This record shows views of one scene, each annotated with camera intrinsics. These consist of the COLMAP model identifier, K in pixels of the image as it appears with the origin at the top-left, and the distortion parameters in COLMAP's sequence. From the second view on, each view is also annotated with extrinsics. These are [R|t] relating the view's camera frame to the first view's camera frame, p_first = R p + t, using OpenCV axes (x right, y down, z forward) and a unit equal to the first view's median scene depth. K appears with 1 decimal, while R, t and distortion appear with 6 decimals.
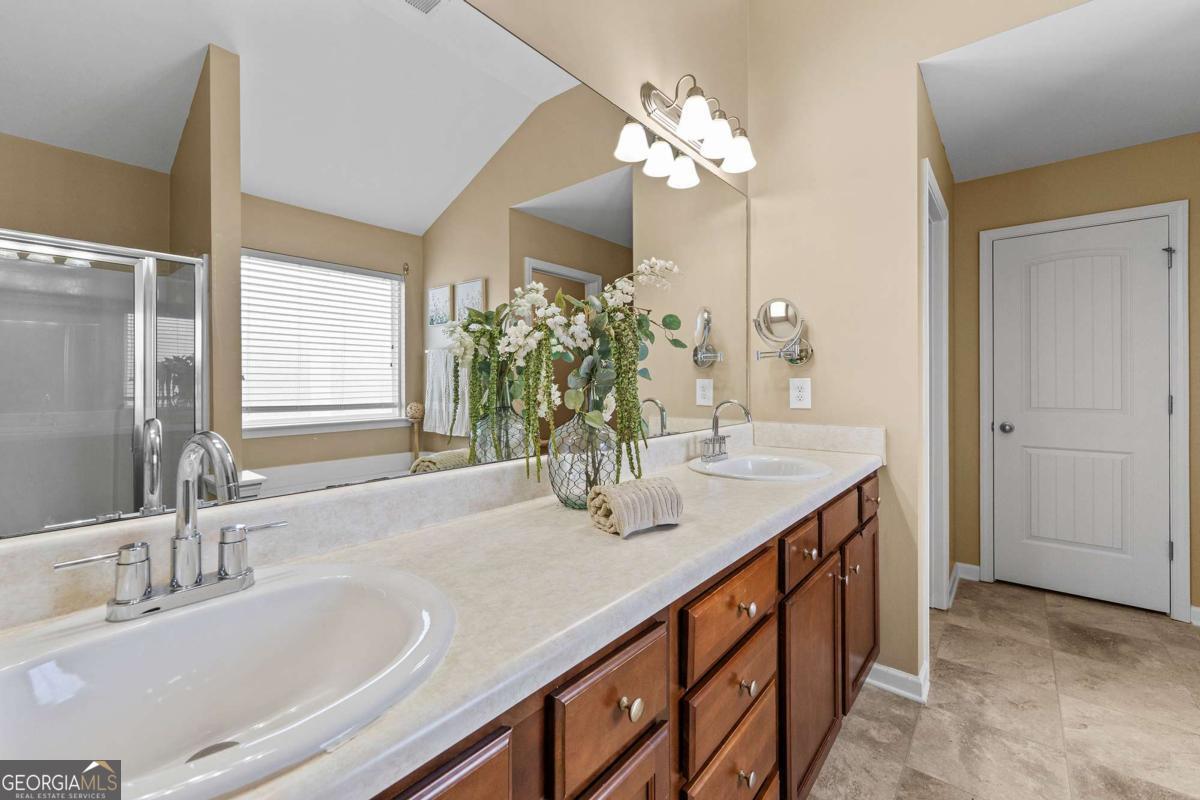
lens RADIAL K [[493.3, 0, 601.7], [0, 493.3, 383.5], [0, 0, 1]] dist [-0.000478, -0.000285]
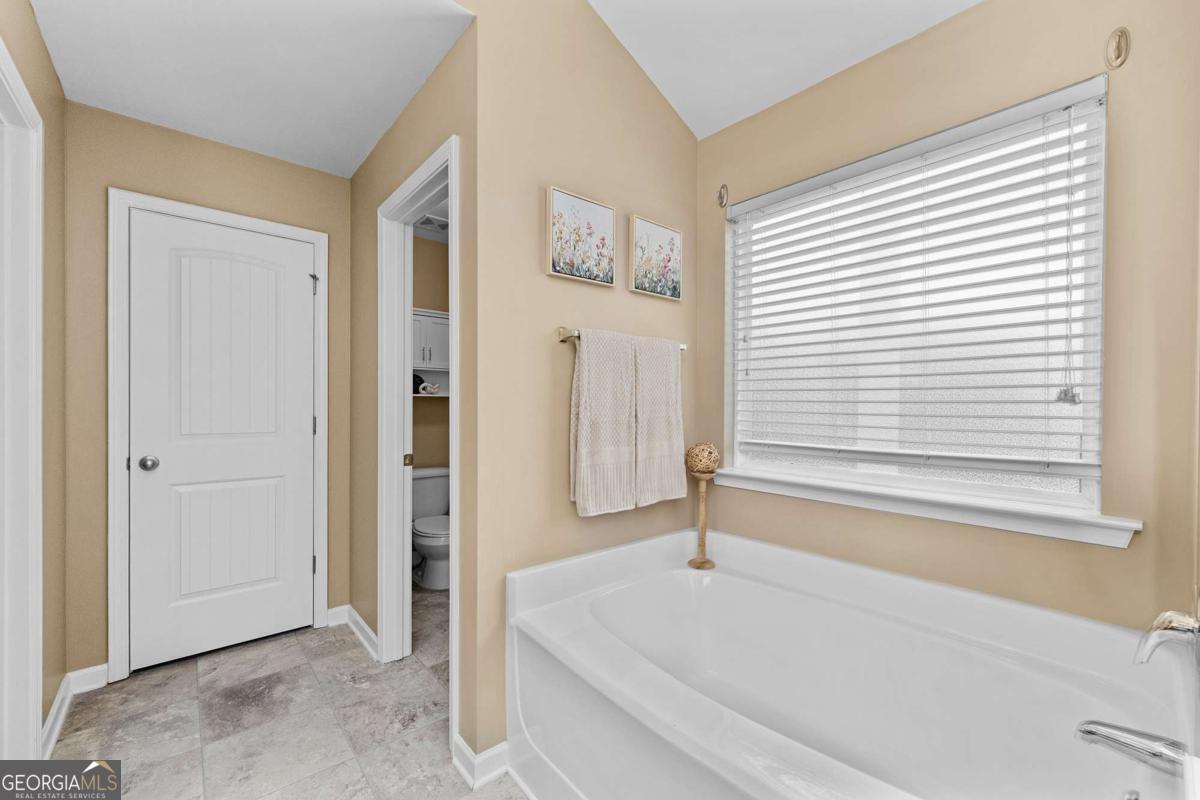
lens RADIAL K [[484.1, 0, 601.9], [0, 484.1, 403.0], [0, 0, 1]] dist [-0.000741, -0.000366]
pose [[0.155397, 0.004343, 0.987843, 0.227950], [-0.002295, 0.999989, -0.004035, -0.000879], [-0.987849, -0.001640, 0.155405, 0.231315]]
